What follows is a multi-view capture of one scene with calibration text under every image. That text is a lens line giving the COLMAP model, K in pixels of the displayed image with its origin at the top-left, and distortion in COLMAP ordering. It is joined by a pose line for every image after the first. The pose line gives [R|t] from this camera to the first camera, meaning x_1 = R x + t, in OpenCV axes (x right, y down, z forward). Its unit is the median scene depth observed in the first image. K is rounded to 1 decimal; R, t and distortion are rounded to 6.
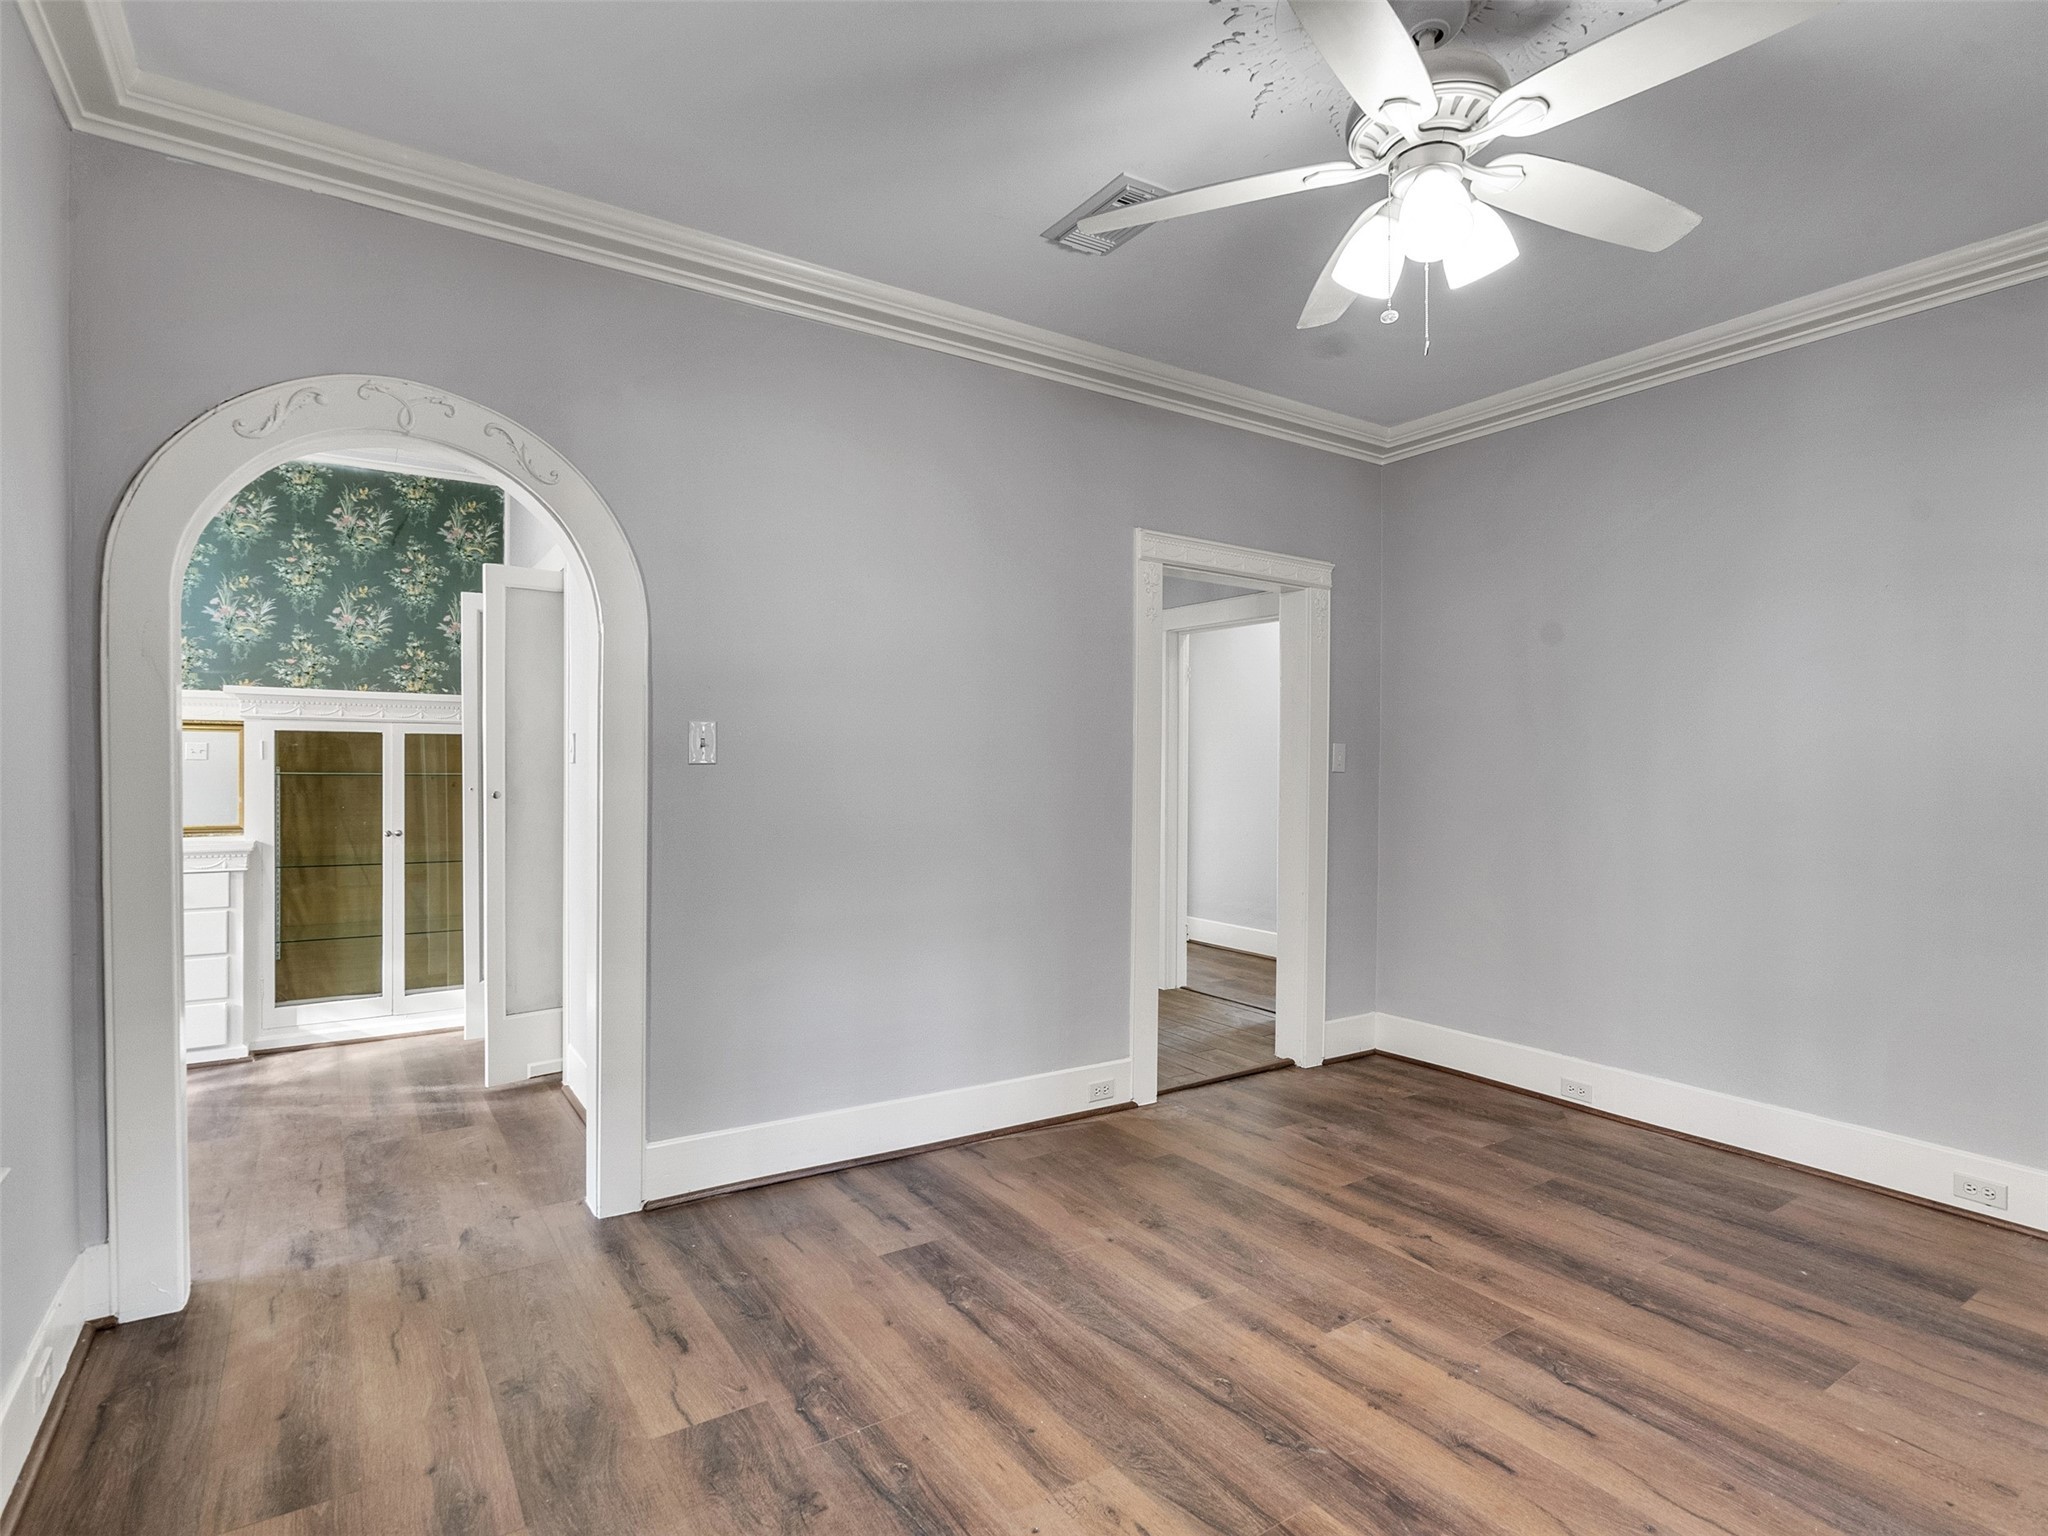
lens RADIAL K [[1039.4, 0, 1001.2], [0, 1039.4, 743.3], [0, 0, 1]] dist [-0.006054, 0.003322]
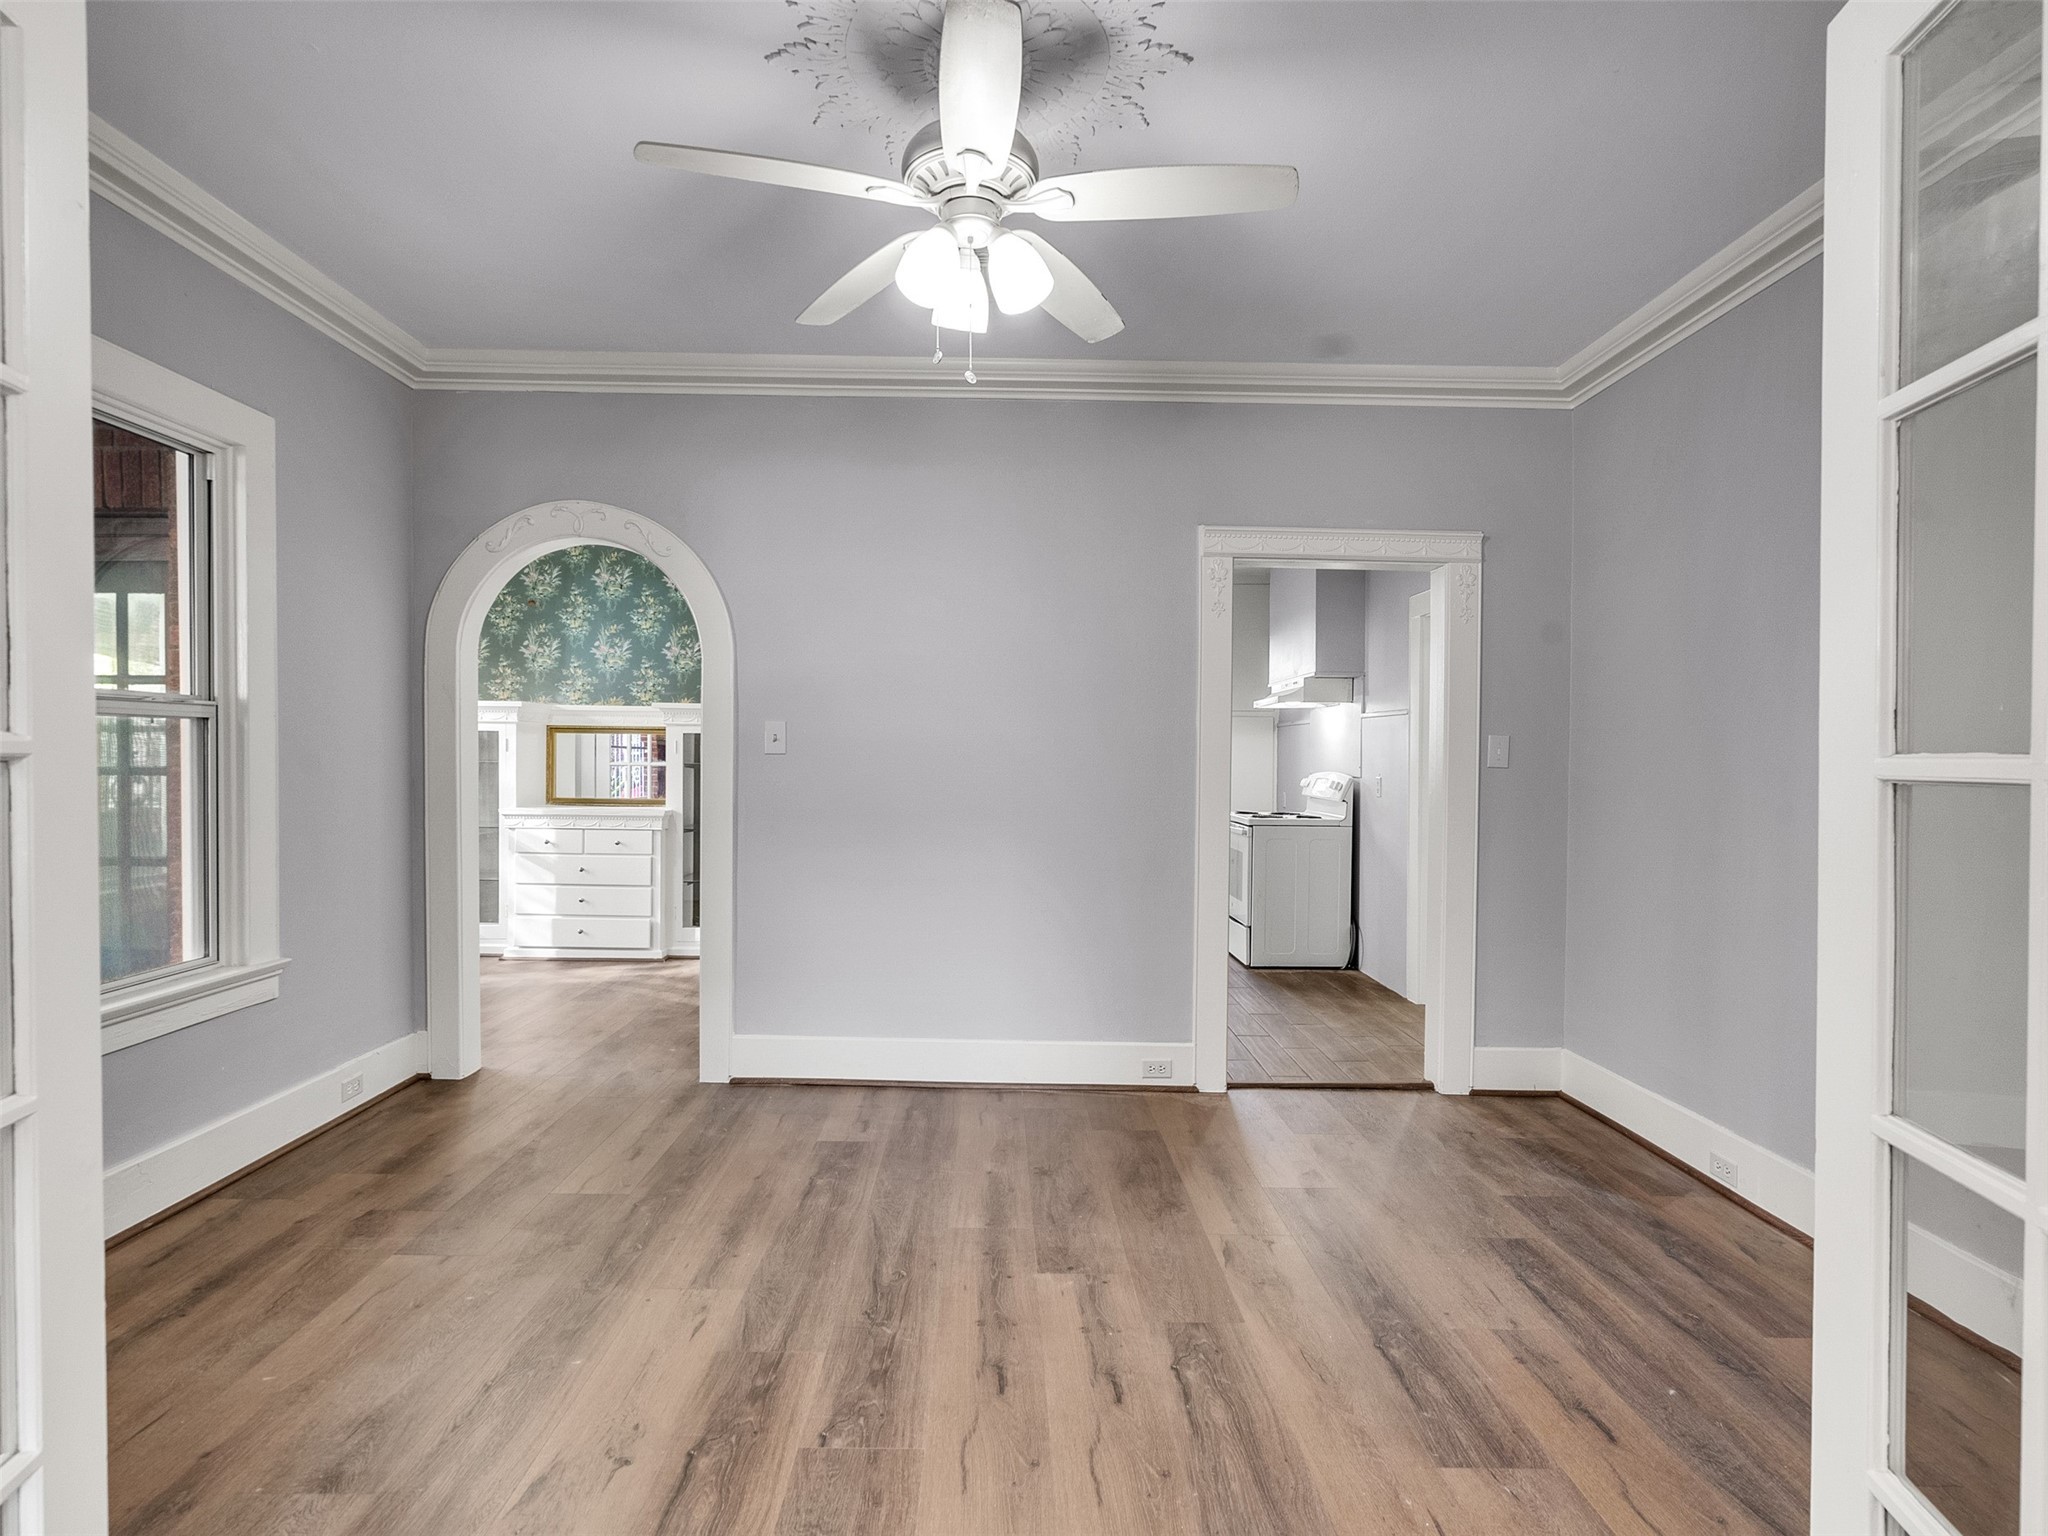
lens RADIAL K [[1039.4, 0, 1006.3], [0, 1039.4, 754.9], [0, 0, 1]] dist [-0.006054, 0.003322]
pose [[0.843584, 0.000501, -0.536997, 0.706257], [0.005723, 0.999934, 0.009922, 0.008397], [0.536967, -0.011444, 0.843526, 0.051884]]
